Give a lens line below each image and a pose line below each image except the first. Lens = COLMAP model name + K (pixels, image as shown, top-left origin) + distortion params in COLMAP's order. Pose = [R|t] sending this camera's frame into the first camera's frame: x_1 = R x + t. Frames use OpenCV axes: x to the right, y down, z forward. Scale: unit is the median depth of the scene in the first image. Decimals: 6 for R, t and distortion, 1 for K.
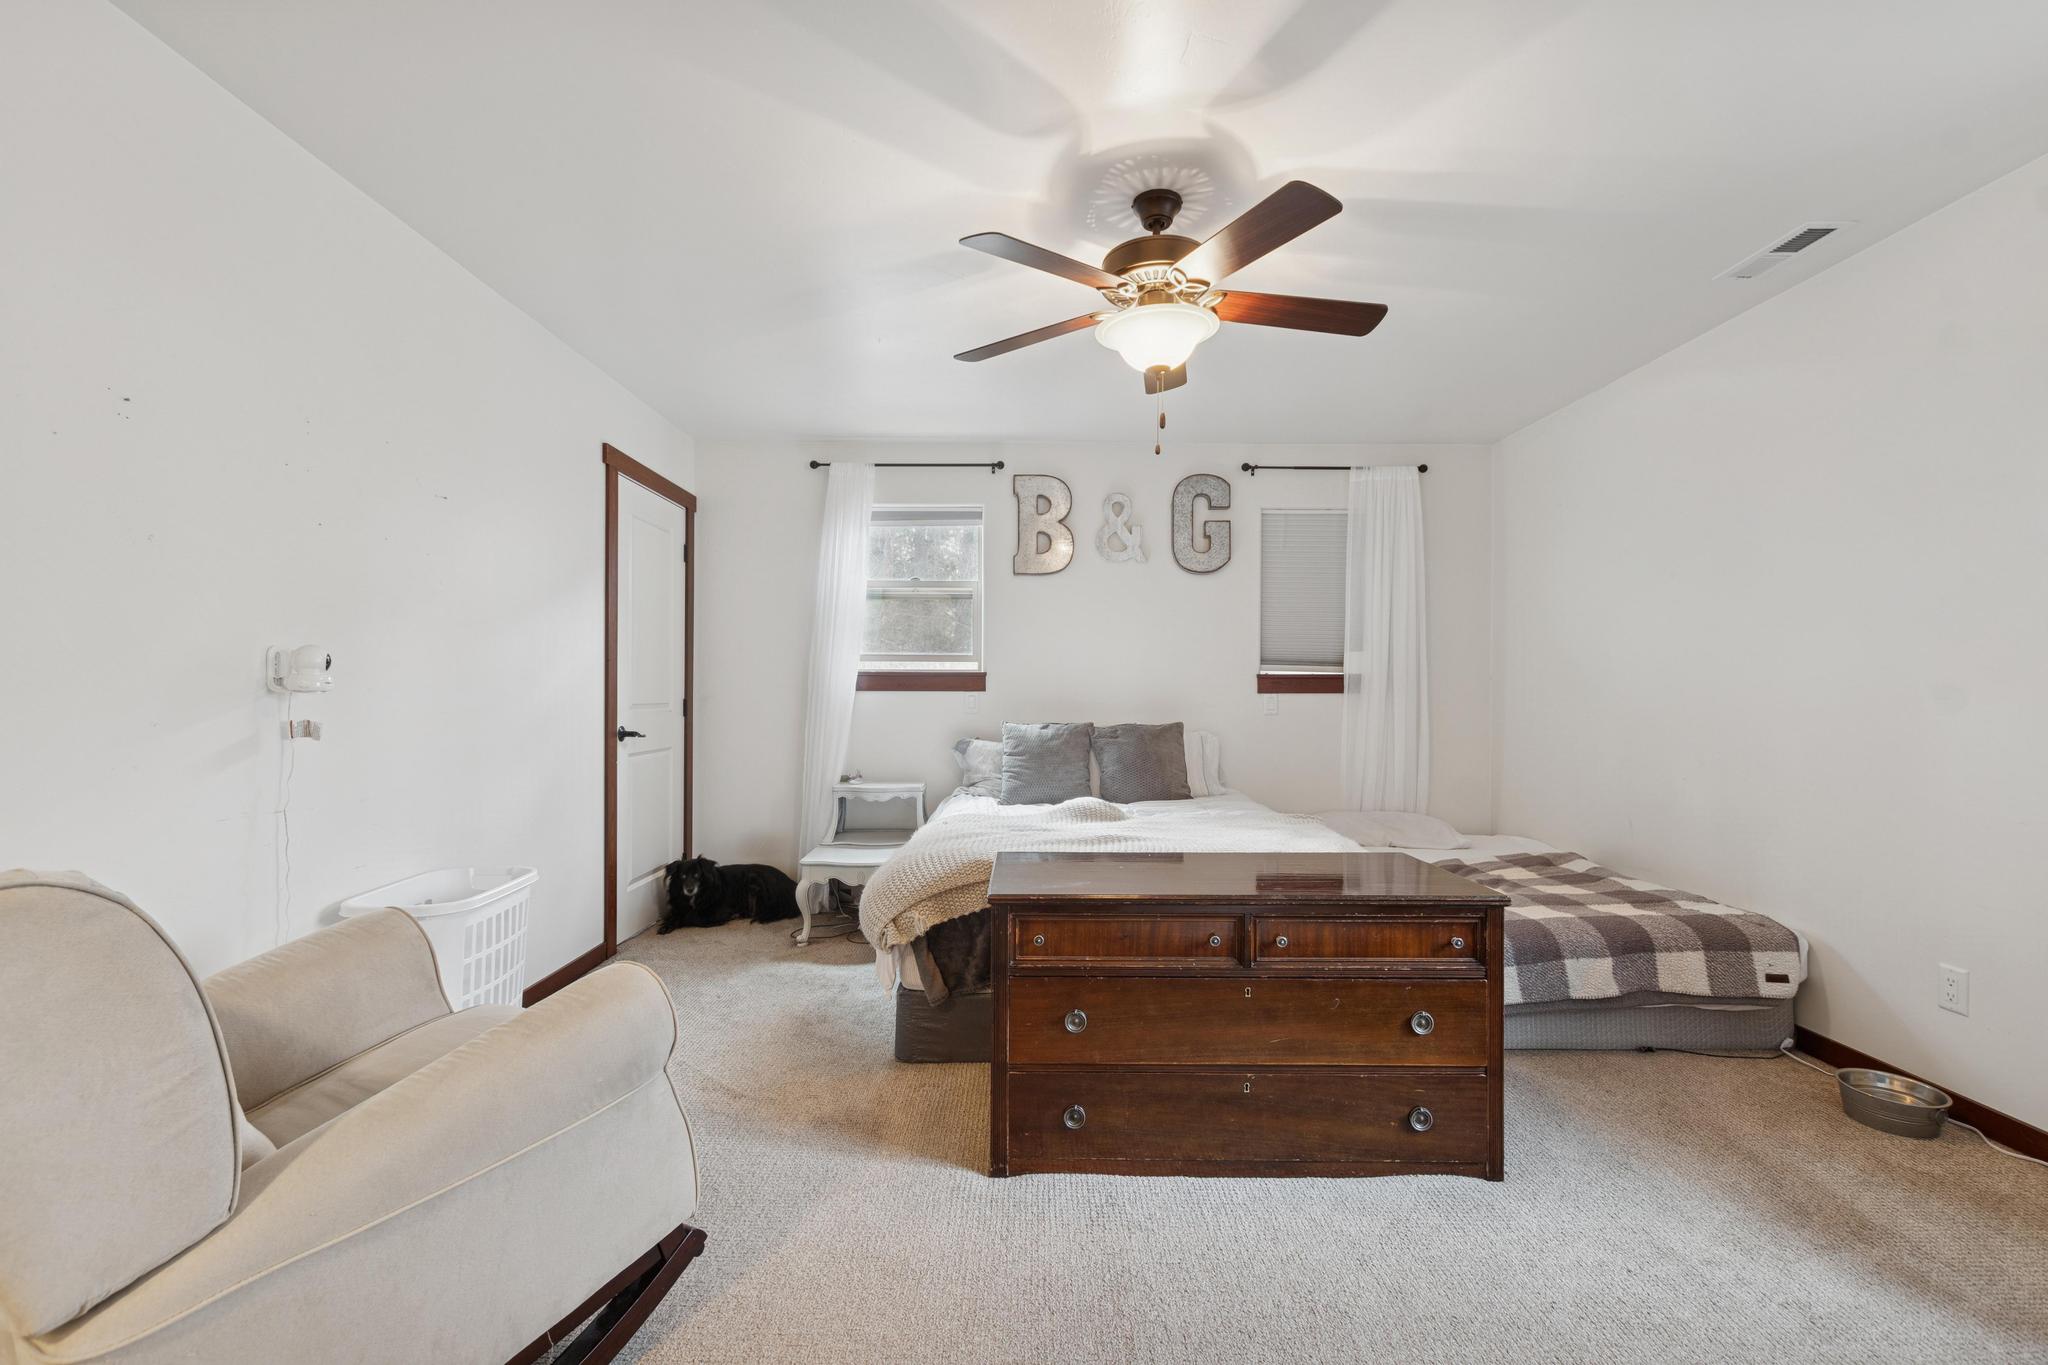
lens RADIAL K [[884.2, 0, 1039.8], [0, 884.2, 676.6], [0, 0, 1]] dist [0.004637, -0.001366]
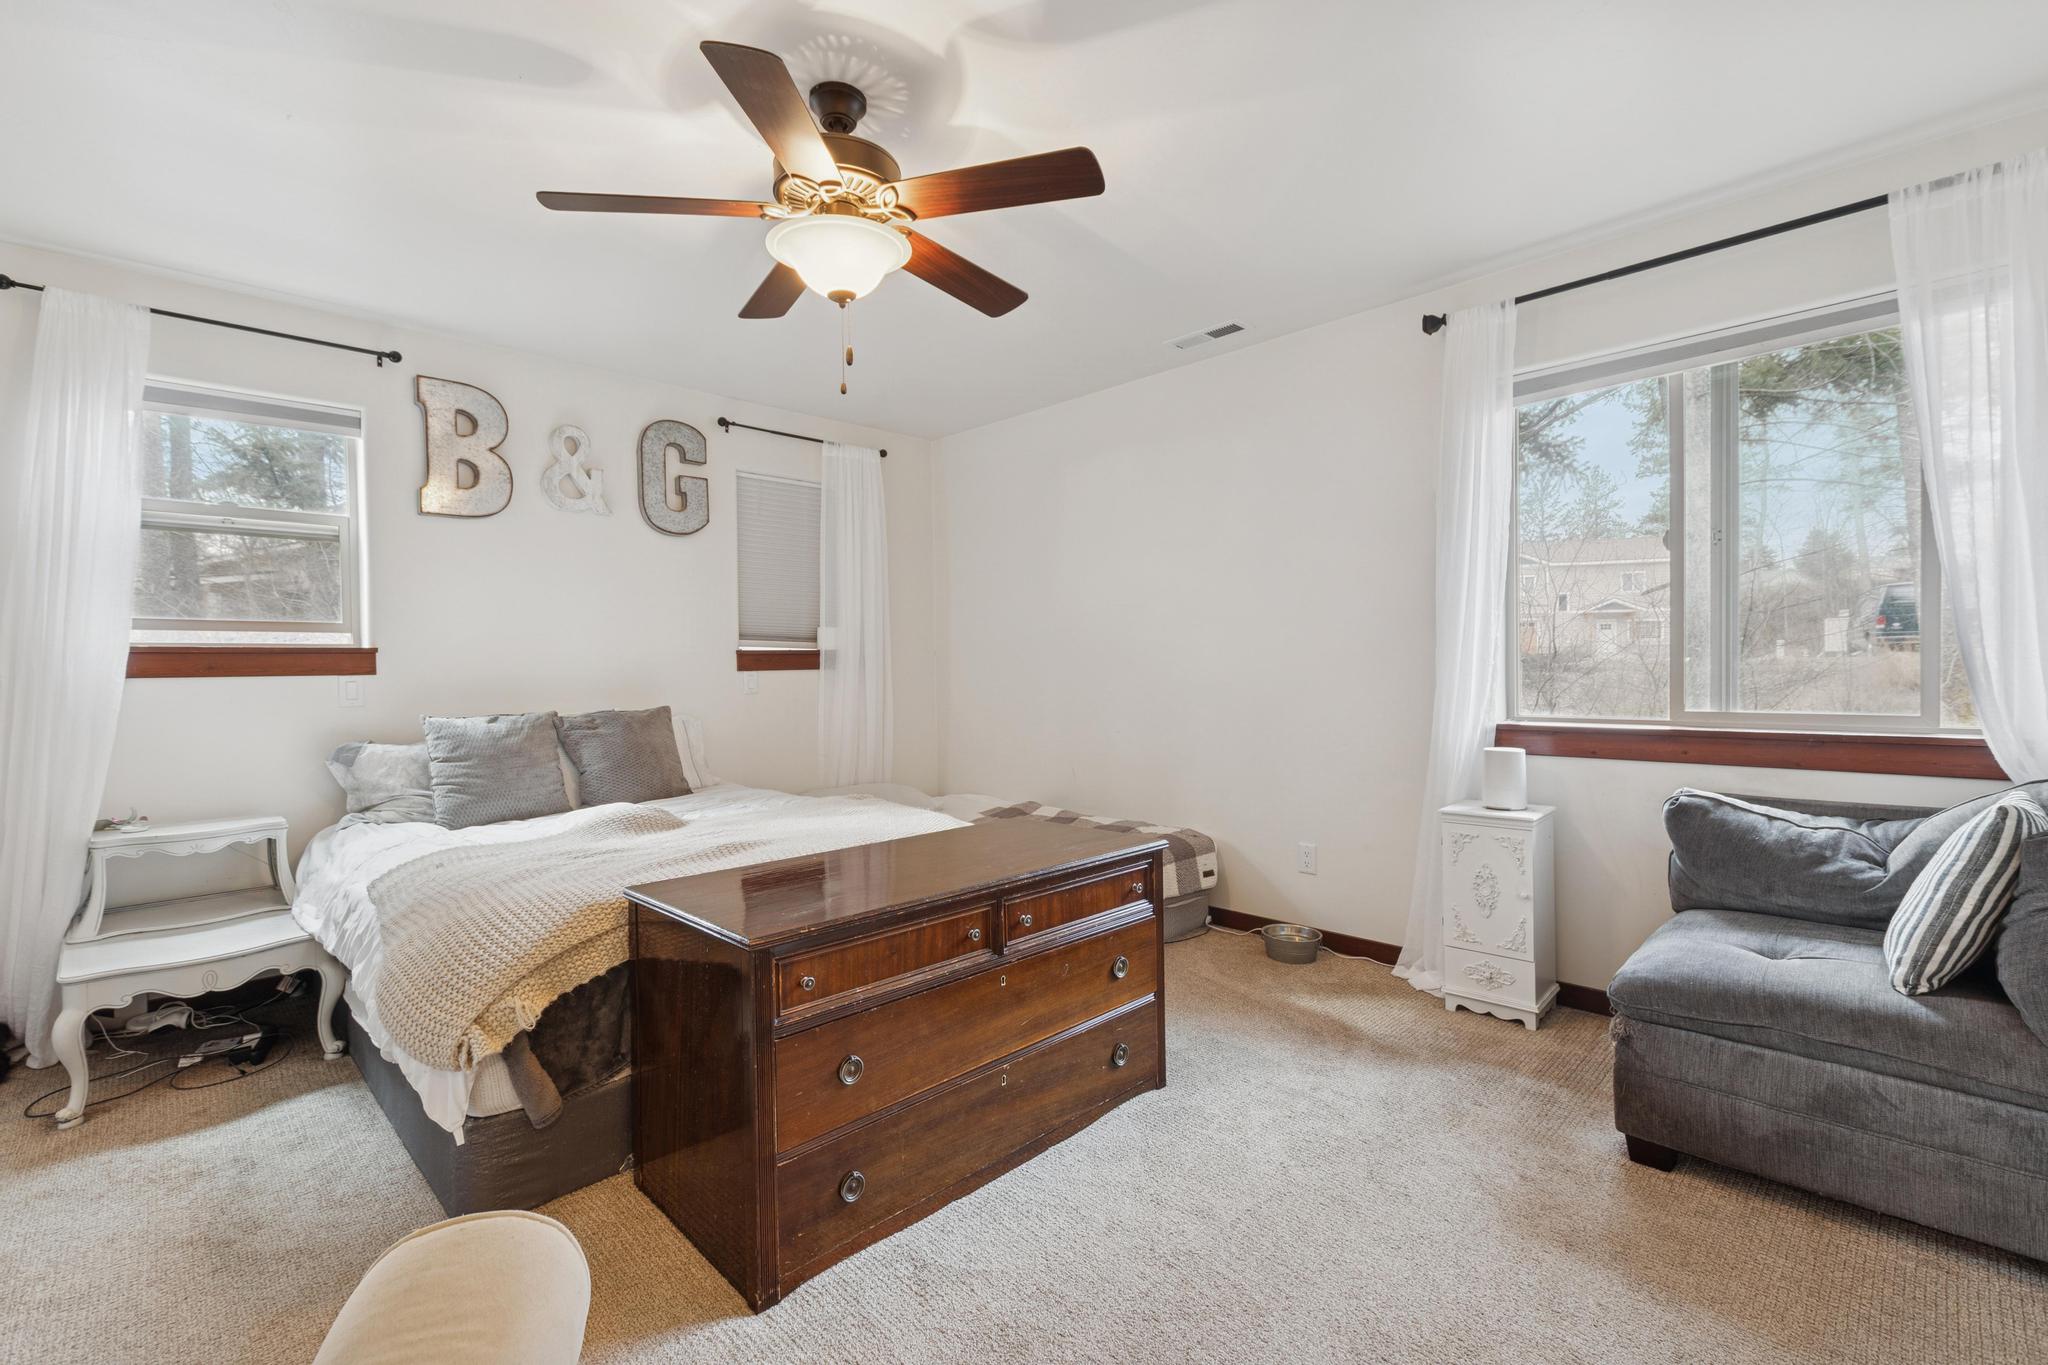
lens RADIAL K [[884.2, 0, 1036.7], [0, 884.2, 664.2], [0, 0, 1]] dist [0.004637, -0.001366]
pose [[0.719088, -0.011716, 0.694820, -0.215227], [0.004019, 0.999911, 0.012700, 0.001781], [-0.694907, -0.006340, 0.719071, 0.156944]]
